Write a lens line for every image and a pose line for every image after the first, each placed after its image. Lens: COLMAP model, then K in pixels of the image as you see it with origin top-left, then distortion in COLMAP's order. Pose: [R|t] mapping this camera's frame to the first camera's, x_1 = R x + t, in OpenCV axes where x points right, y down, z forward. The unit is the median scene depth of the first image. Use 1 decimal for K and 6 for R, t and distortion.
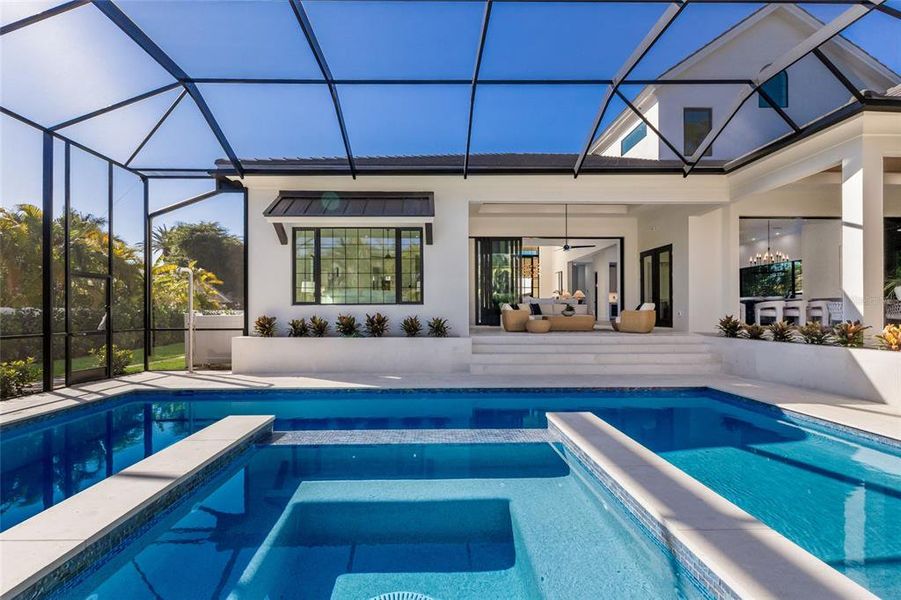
lens RADIAL K [[413.5, 0, 439.7], [0, 413.5, 305.1], [0, 0, 1]] dist [-0.000295, 0.000003]
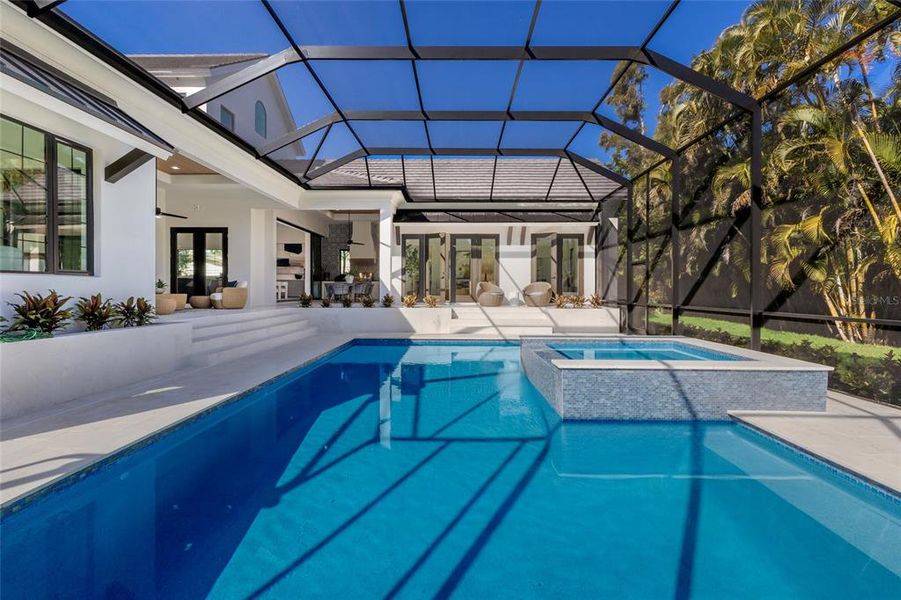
lens RADIAL K [[408.6, 0, 453.8], [0, 408.6, 286.3], [0, 0, 1]] dist [0.001598, 0.000454]
pose [[0.021102, 0.011280, 0.999714, -0.624257], [-0.017362, 0.999790, -0.010914, 0.011017], [-0.999627, -0.017127, 0.021294, 0.451963]]
